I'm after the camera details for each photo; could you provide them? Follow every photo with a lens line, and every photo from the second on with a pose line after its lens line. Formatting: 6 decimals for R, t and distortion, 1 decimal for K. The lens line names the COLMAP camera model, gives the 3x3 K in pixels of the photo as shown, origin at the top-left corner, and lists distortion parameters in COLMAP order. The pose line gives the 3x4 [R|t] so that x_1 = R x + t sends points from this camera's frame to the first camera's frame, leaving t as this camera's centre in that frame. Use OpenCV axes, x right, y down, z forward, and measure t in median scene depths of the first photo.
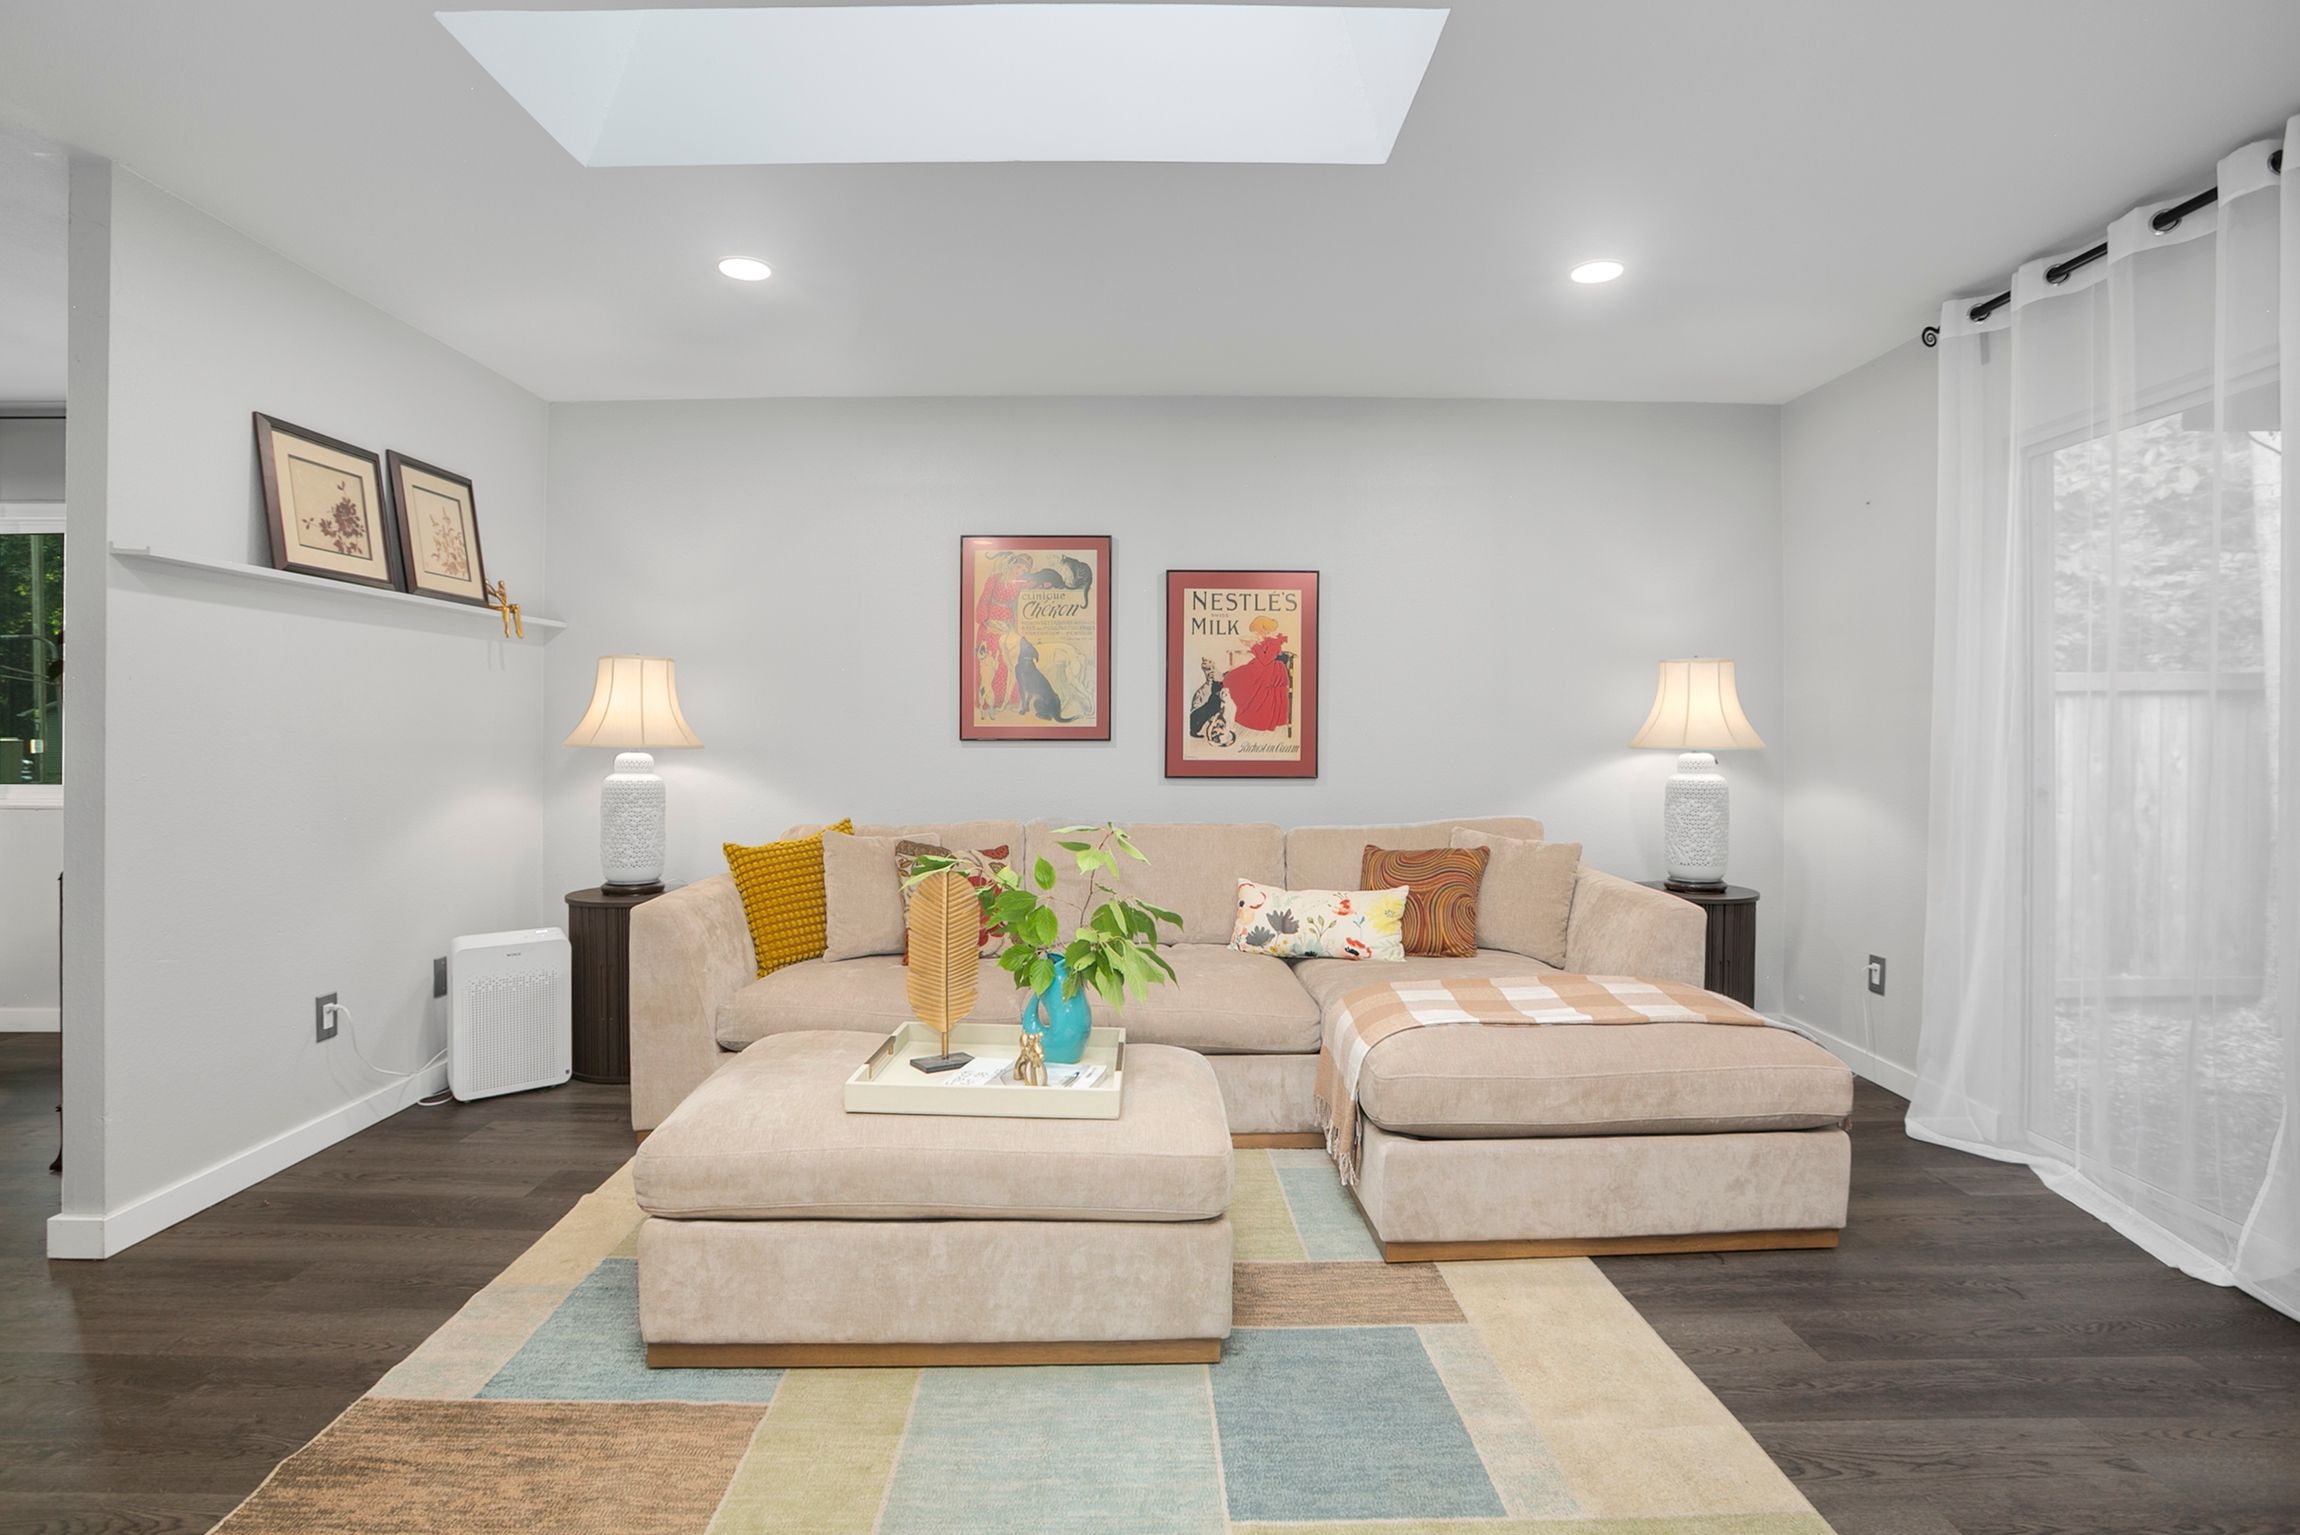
lens RADIAL K [[1117.6, 0, 1251.5], [0, 1117.6, 729.1], [0, 0, 1]] dist [-0.061286, 0.016773]
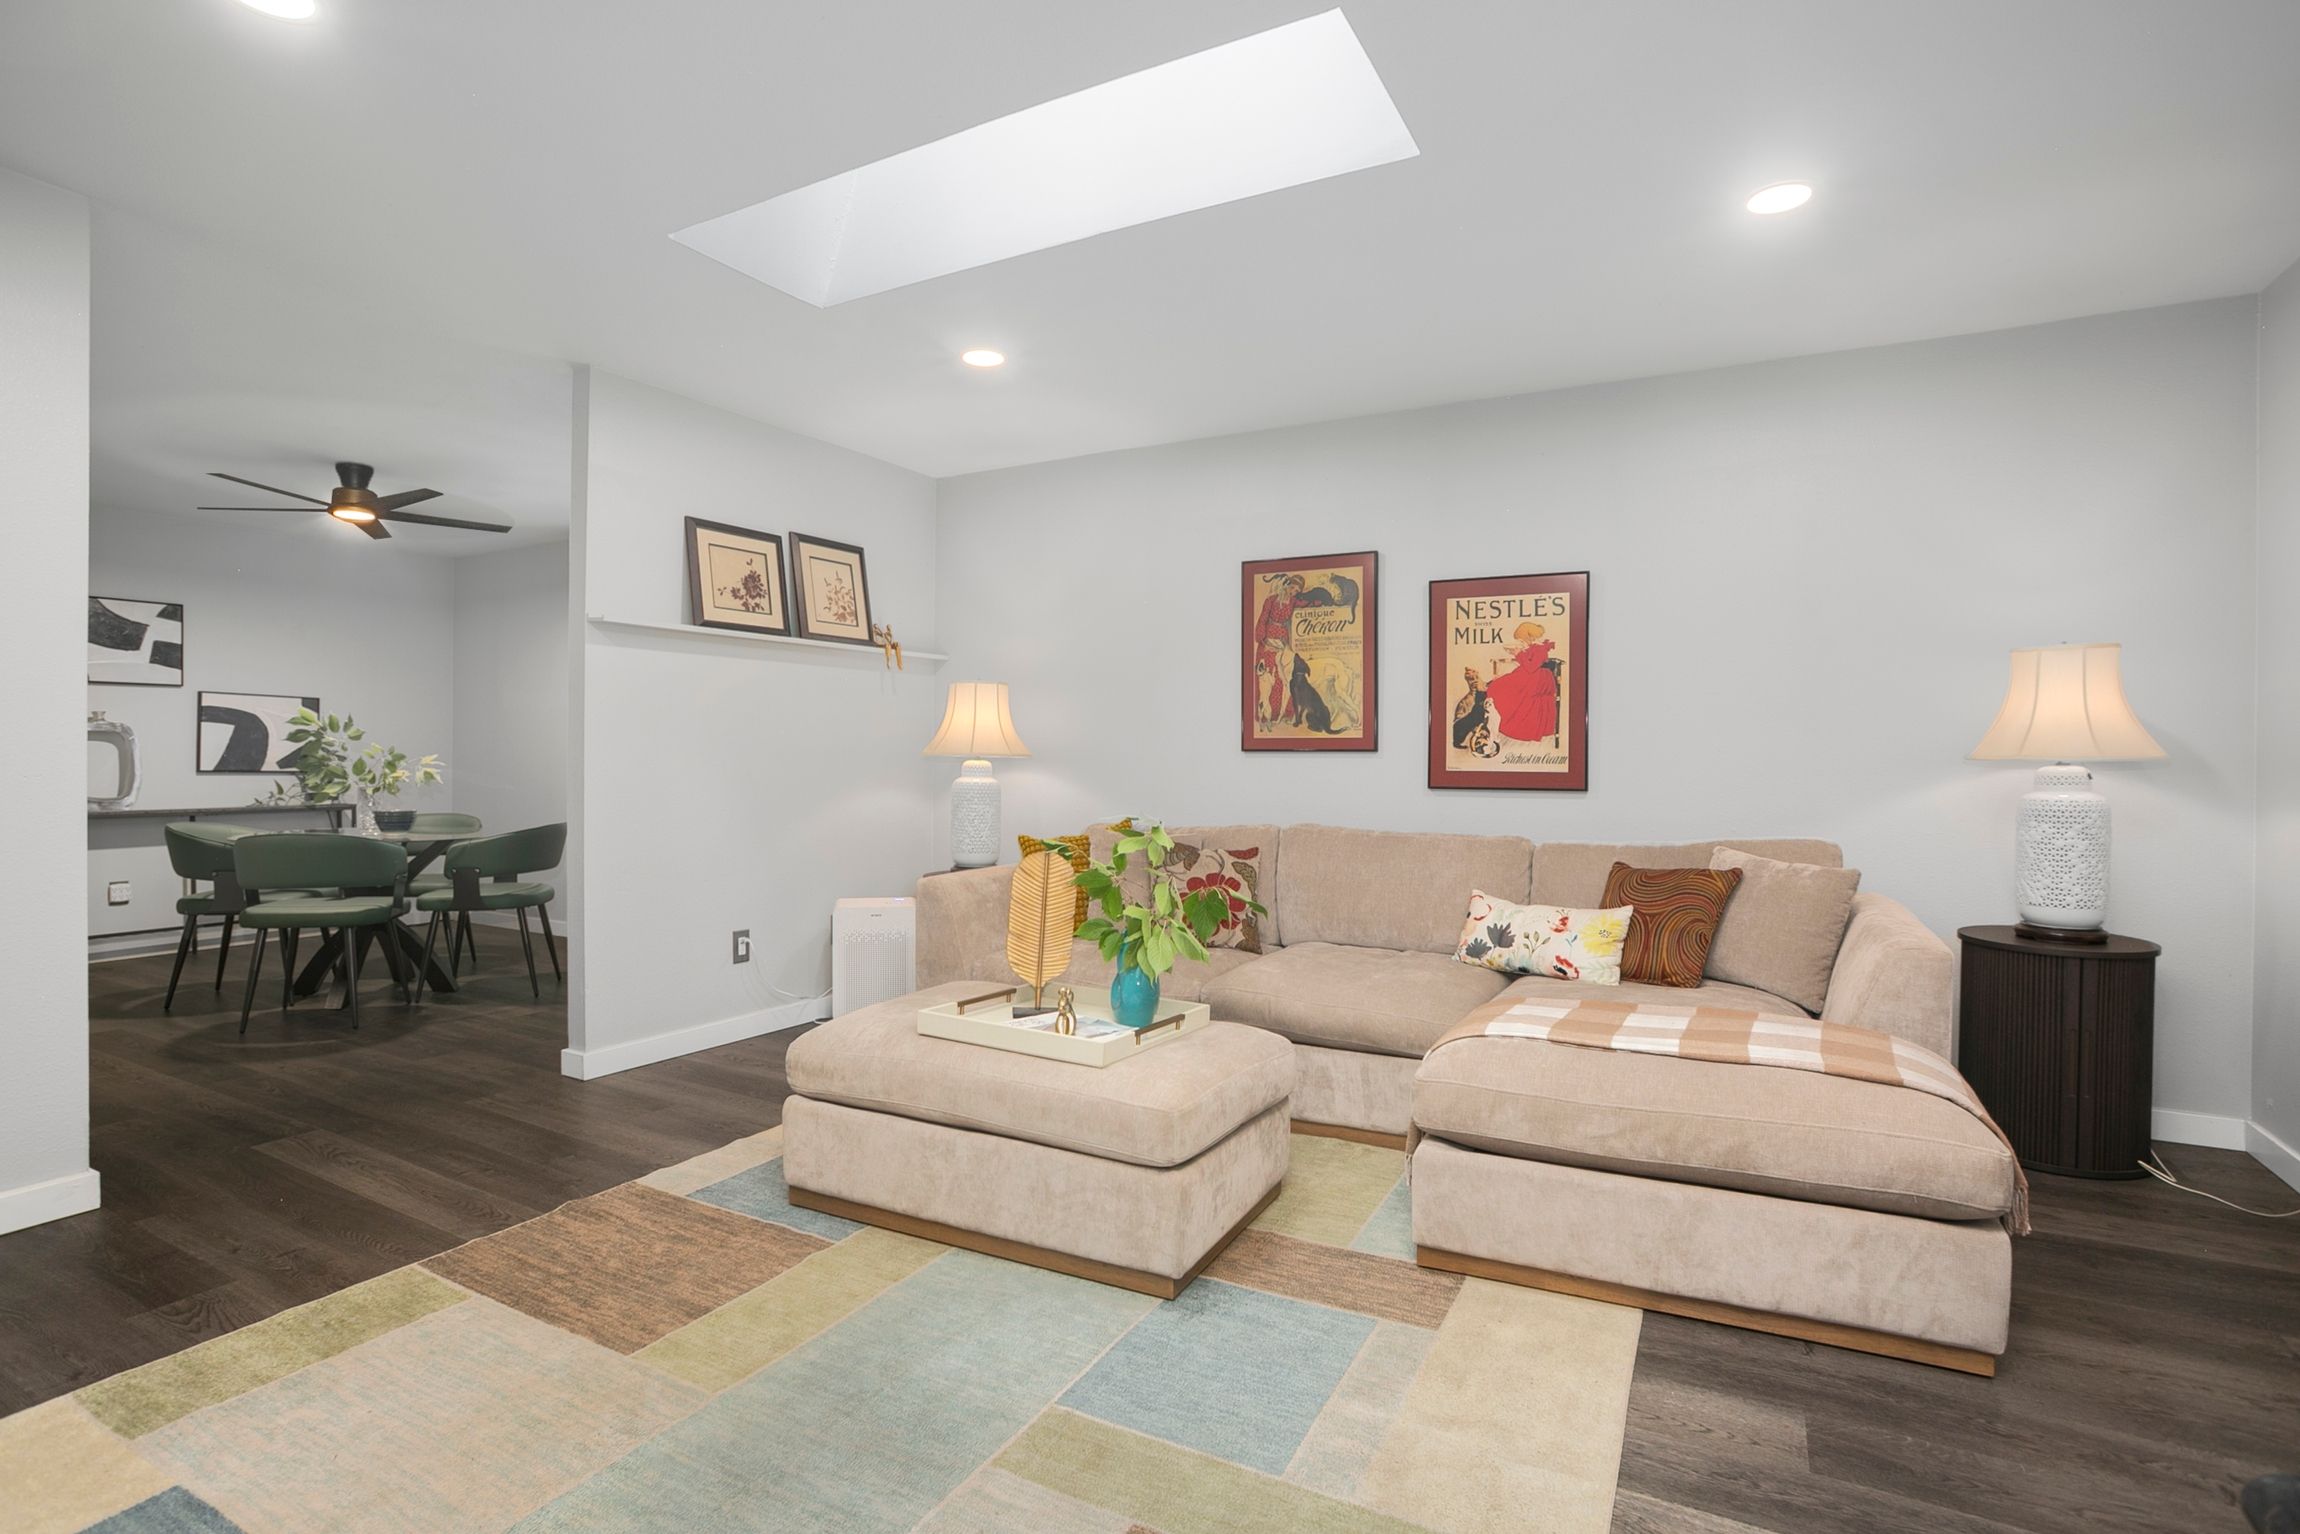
lens RADIAL K [[1117.6, 0, 1180.8], [0, 1117.6, 767.0], [0, 0, 1]] dist [-0.061286, 0.016773]
pose [[0.875418, 0.006835, -0.483318, 0.354204], [-0.000427, 0.999911, 0.013368, 0.018975], [0.483366, -0.011497, 0.875343, 0.028239]]
